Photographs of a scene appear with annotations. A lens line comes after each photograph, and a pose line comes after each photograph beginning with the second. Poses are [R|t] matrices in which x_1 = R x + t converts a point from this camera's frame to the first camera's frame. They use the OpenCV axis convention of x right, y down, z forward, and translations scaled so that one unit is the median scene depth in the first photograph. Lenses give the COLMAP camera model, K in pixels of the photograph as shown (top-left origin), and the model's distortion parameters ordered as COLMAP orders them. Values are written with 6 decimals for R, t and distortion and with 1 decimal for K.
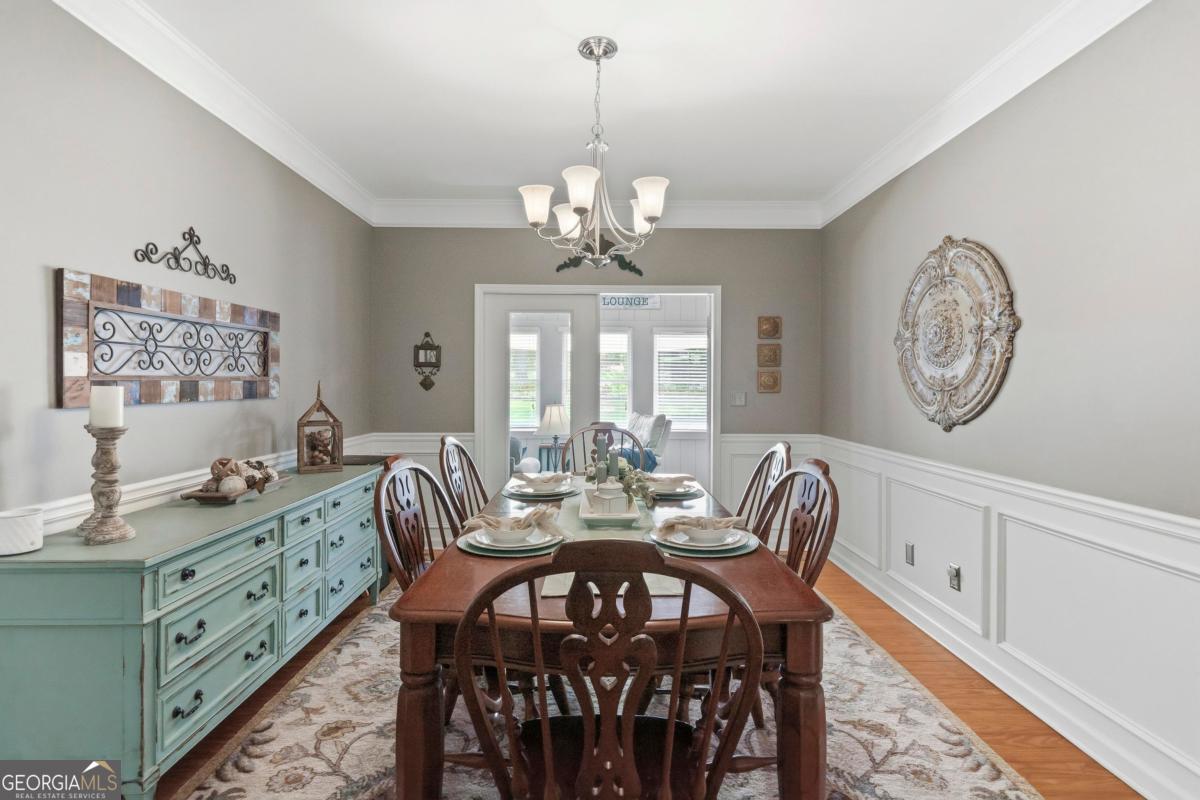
lens RADIAL K [[547.9, 0, 596.3], [0, 547.9, 394.5], [0, 0, 1]] dist [-0.000367, 0.000027]
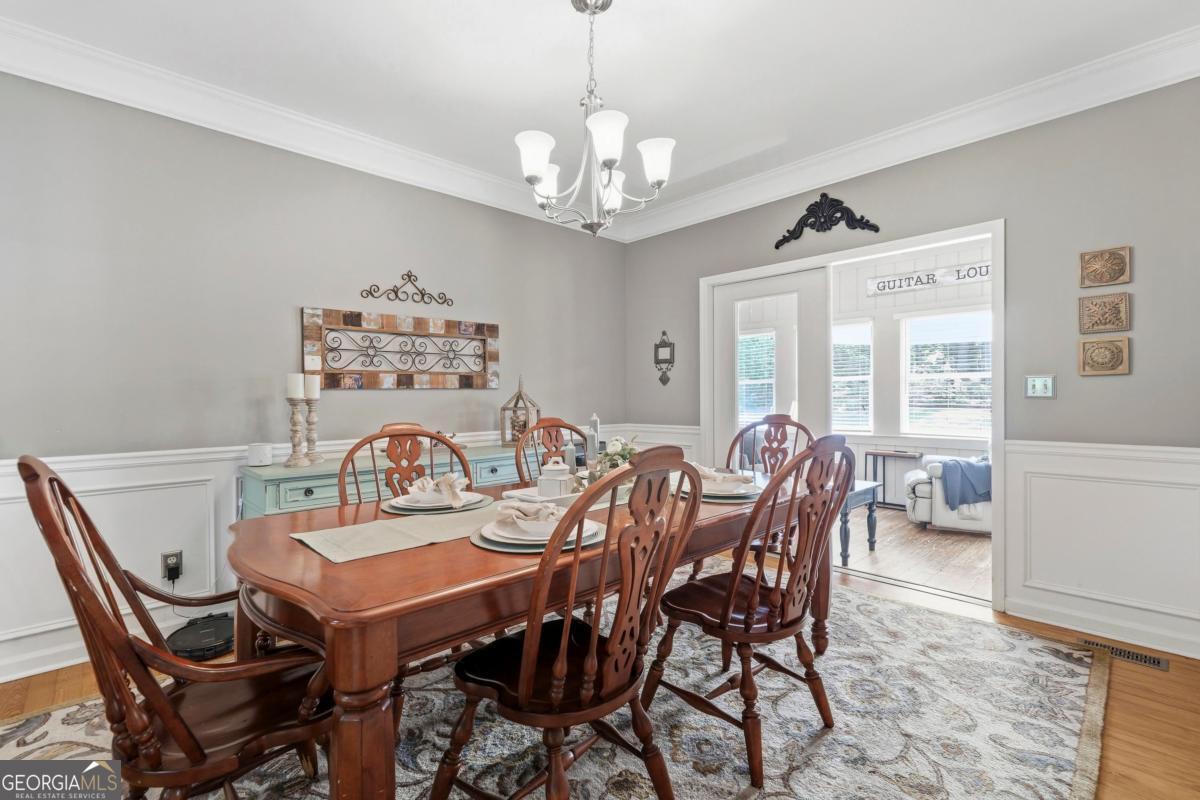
lens RADIAL K [[521.3, 0, 623.2], [0, 521.3, 404.6], [0, 0, 1]] dist [-0.000374, 0.000287]
pose [[0.705106, 0.002107, -0.709099, 0.566191], [-0.001579, 0.999998, 0.001402, 0.045456], [0.709100, 0.000131, 0.705108, 0.357548]]
